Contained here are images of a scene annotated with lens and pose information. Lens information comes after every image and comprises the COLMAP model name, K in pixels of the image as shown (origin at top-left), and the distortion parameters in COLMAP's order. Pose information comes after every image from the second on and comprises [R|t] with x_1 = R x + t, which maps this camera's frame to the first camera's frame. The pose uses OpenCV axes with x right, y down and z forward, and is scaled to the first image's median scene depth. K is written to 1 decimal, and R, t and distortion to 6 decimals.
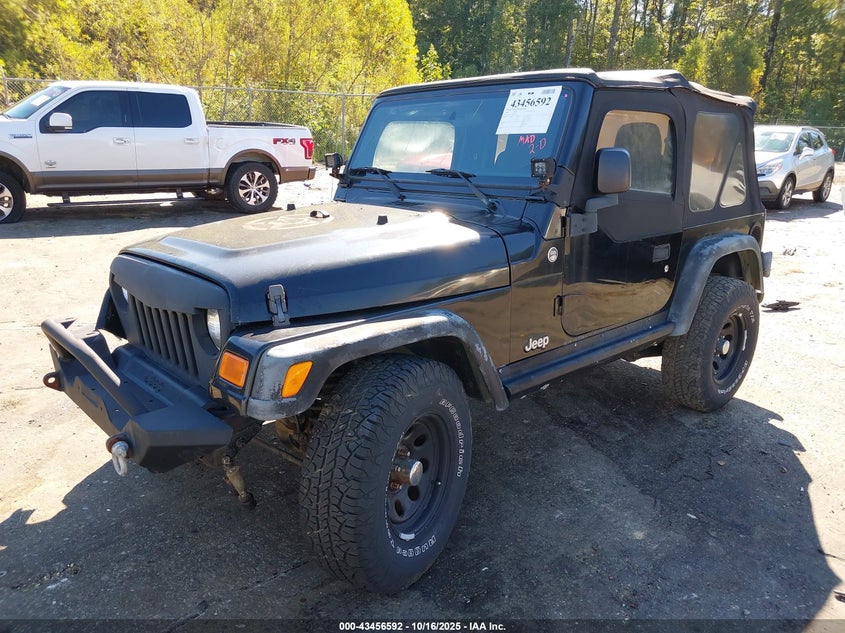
lens RADIAL K [[658.8, 0, 422.5], [0, 658.8, 316.5], [0, 0, 1]] dist [0.006327, 0.007051]
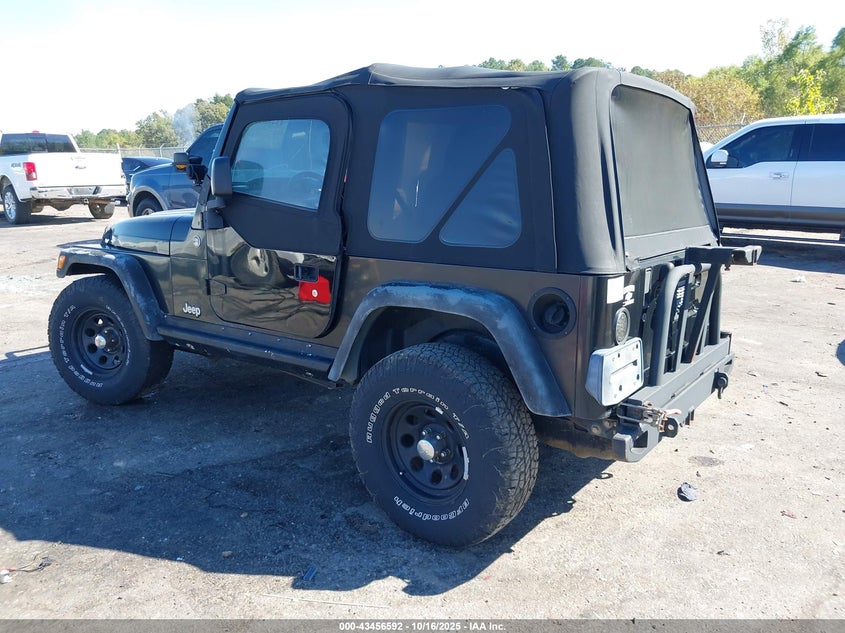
lens RADIAL K [[658.8, 0, 422.5], [0, 658.8, 316.5], [0, 0, 1]] dist [0.006327, 0.007051]
pose [[0.197762, 0.197505, -0.960147, 1.303764], [-0.260669, 0.954821, 0.142719, -0.215128], [0.944956, 0.222057, 0.240311, 0.976459]]
